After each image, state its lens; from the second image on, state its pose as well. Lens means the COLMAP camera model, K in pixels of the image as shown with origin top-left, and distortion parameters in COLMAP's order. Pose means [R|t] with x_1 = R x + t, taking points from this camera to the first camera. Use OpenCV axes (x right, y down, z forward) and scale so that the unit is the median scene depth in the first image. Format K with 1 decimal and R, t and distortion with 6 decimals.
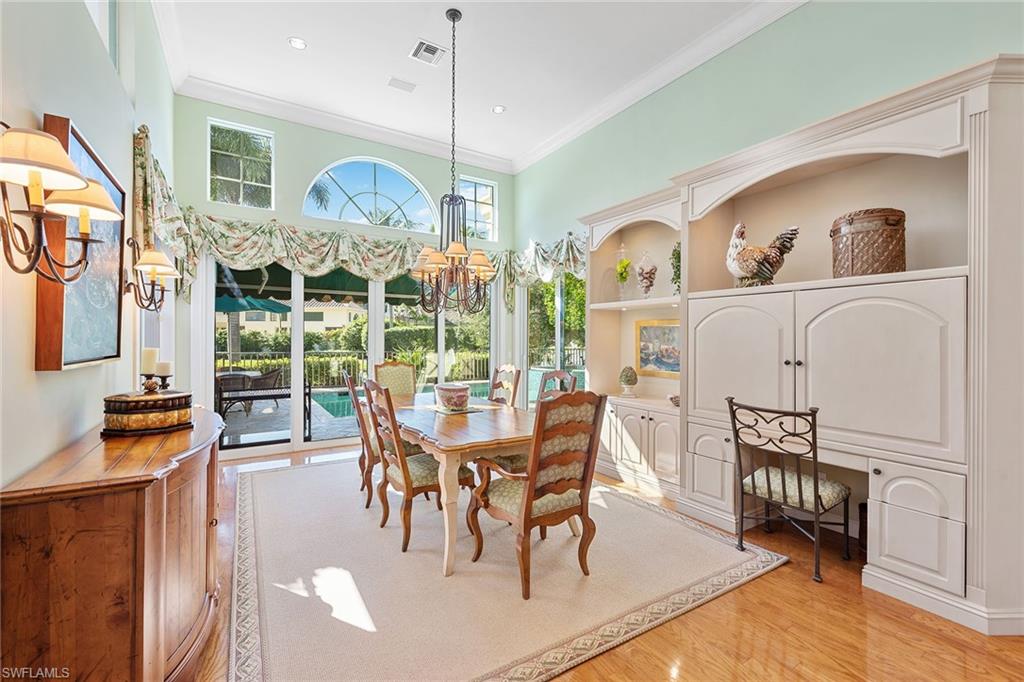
lens RADIAL K [[440.2, 0, 513.8], [0, 440.2, 339.1], [0, 0, 1]] dist [-0.000274, -0.000101]
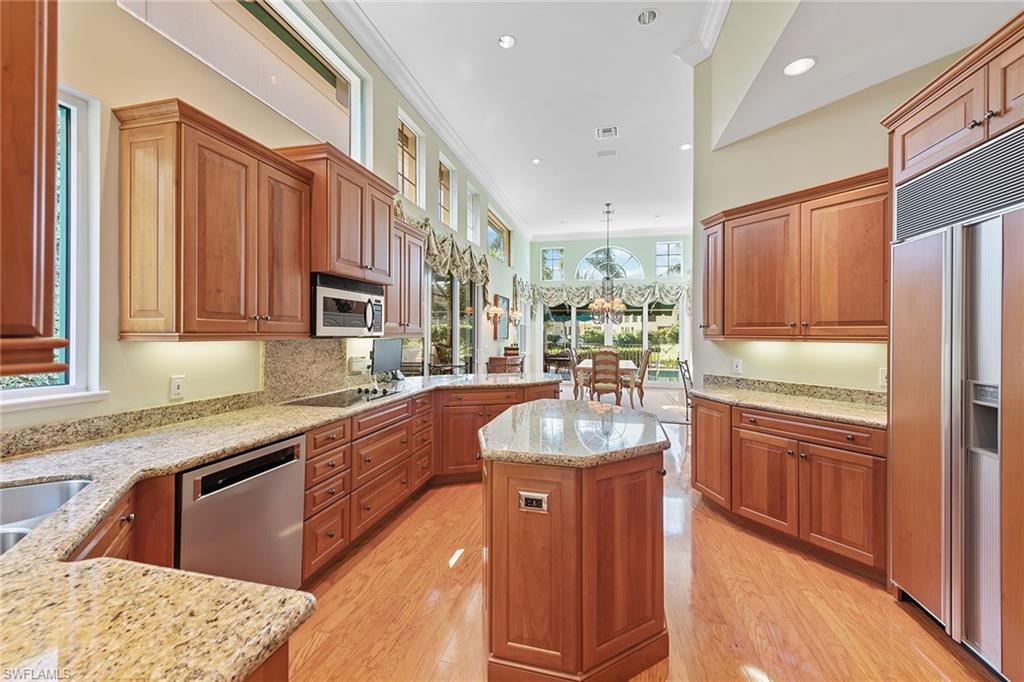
lens RADIAL K [[409.9, 0, 508.1], [0, 409.9, 342.1], [0, 0, 1]] dist [0.016095, 0.000047]
pose [[0.694620, 0.015508, -0.719210, 0.878009], [-0.006087, 0.999859, 0.015680, 0.006104], [0.719351, -0.006513, 0.694616, -0.783574]]
